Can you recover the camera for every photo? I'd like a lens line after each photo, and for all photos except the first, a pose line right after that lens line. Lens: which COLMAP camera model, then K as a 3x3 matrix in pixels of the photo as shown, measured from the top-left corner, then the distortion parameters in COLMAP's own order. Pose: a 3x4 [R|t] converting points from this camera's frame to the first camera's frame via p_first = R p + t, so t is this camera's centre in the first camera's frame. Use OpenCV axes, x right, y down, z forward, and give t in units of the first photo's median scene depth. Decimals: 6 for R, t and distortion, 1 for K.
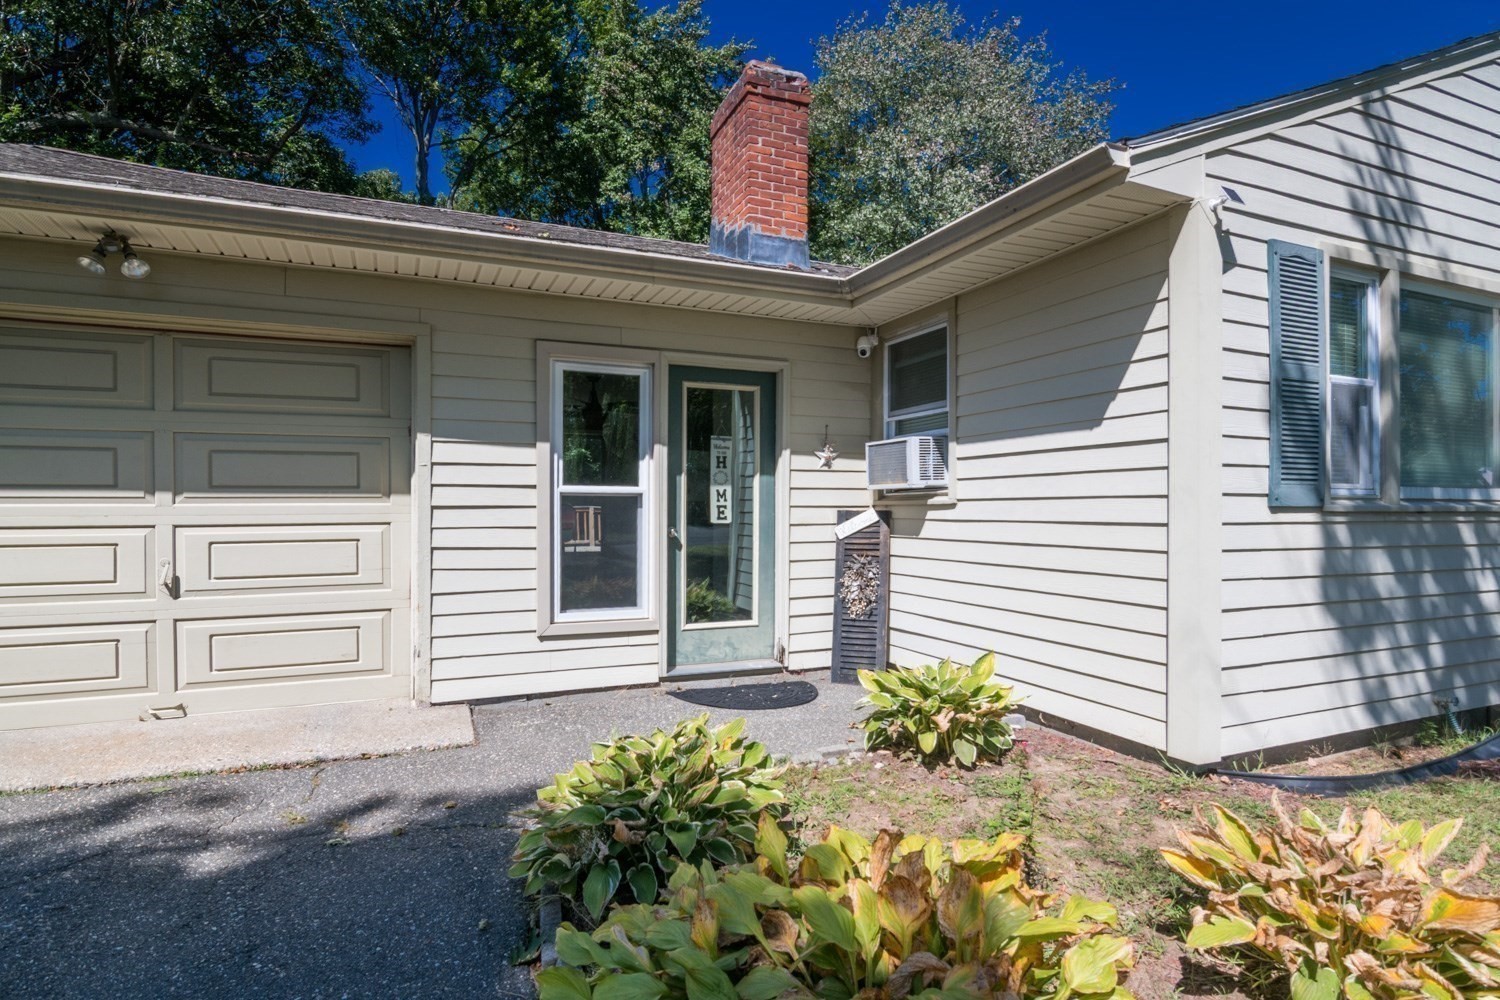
lens RADIAL K [[735.9, 0, 727.8], [0, 735.9, 506.4], [0, 0, 1]] dist [-0.011967, -0.001021]
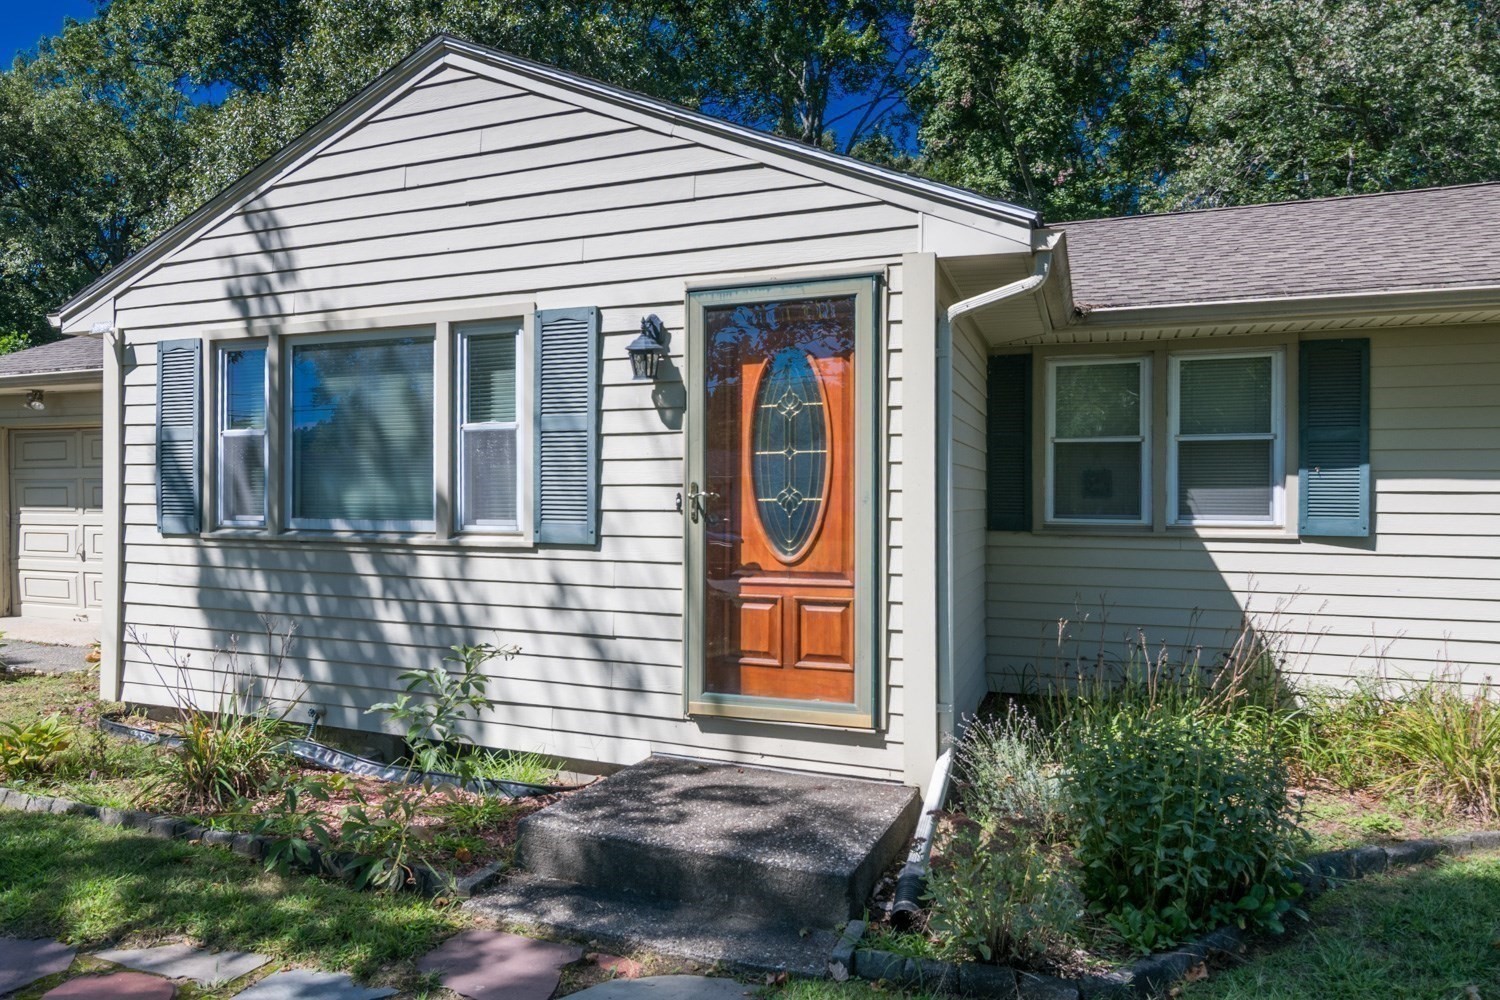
lens RADIAL K [[901.9, 0, 750.0], [0, 901.9, 500.0], [0, 0, 1]] dist [-0.024132, -0.000078]
pose [[0.747078, 0.005497, -0.664713, 2.509403], [-0.000736, 0.999972, 0.007443, -0.070221], [0.664736, -0.005071, 0.747061, 0.440011]]
